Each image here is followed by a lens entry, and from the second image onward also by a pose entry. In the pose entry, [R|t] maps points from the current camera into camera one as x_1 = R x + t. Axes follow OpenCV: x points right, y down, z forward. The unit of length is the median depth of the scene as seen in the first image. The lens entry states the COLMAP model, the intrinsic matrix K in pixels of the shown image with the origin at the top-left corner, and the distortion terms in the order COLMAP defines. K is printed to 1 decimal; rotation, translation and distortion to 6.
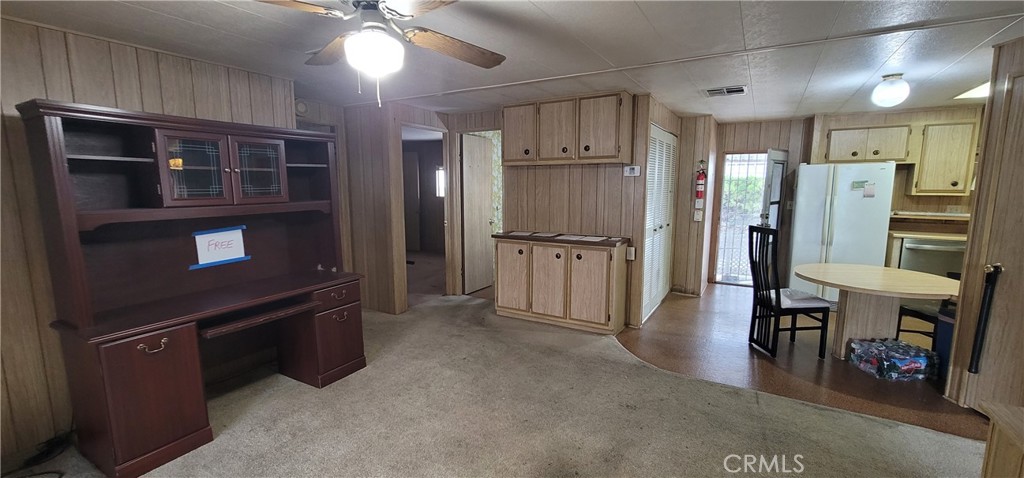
lens RADIAL K [[416.3, 0, 514.0], [0, 416.3, 242.4], [0, 0, 1]] dist [-0.002081, -0.000139]
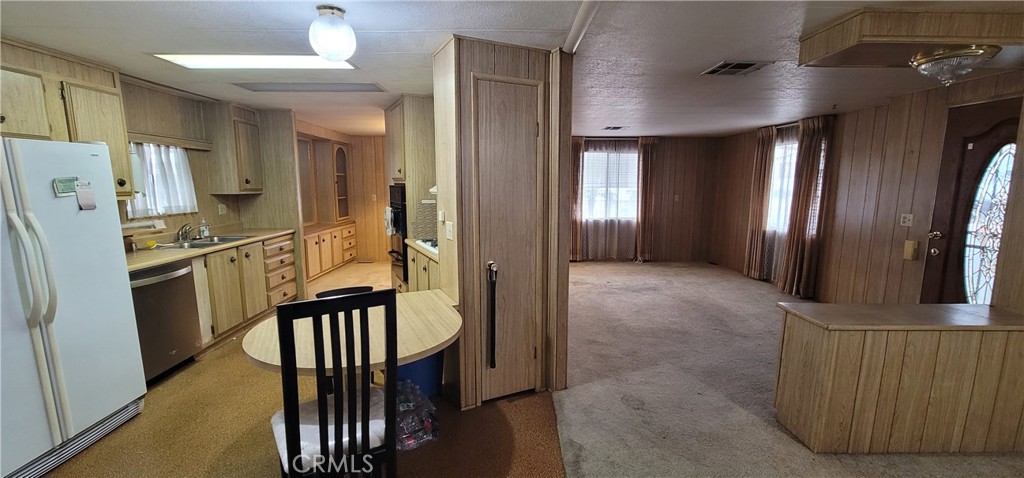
lens RADIAL K [[416.3, 0, 514.0], [0, 416.3, 242.4], [0, 0, 1]] dist [-0.002081, -0.000139]
pose [[-0.521507, -0.127281, 0.843700, 0.243908], [0.114296, 0.969479, 0.216904, -0.208791], [-0.845557, 0.209549, -0.491043, 1.409920]]
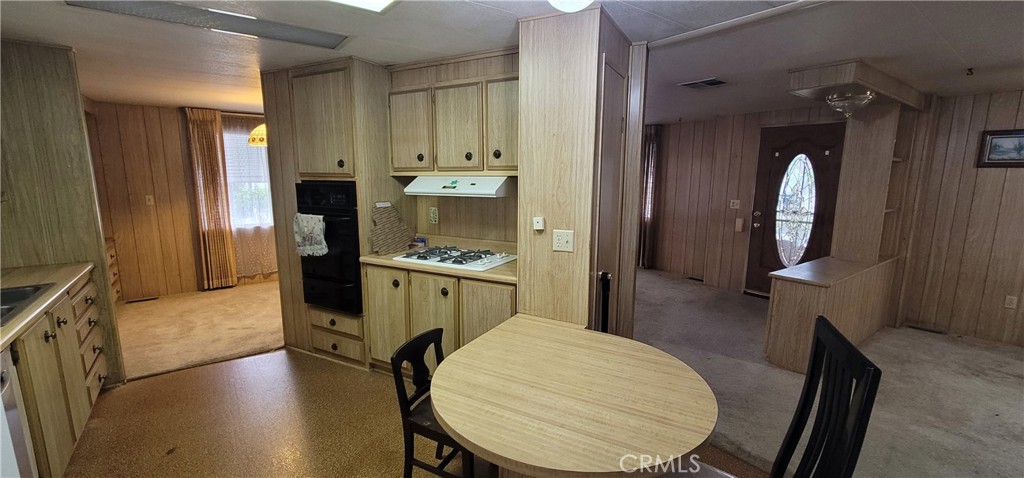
lens RADIAL K [[416.3, 0, 514.0], [0, 416.3, 242.4], [0, 0, 1]] dist [-0.002081, -0.000139]
pose [[-0.919094, -0.072094, 0.387386, 0.954812], [0.046274, 0.956570, 0.287807, -0.277865], [-0.391311, 0.282447, -0.875842, 1.813136]]
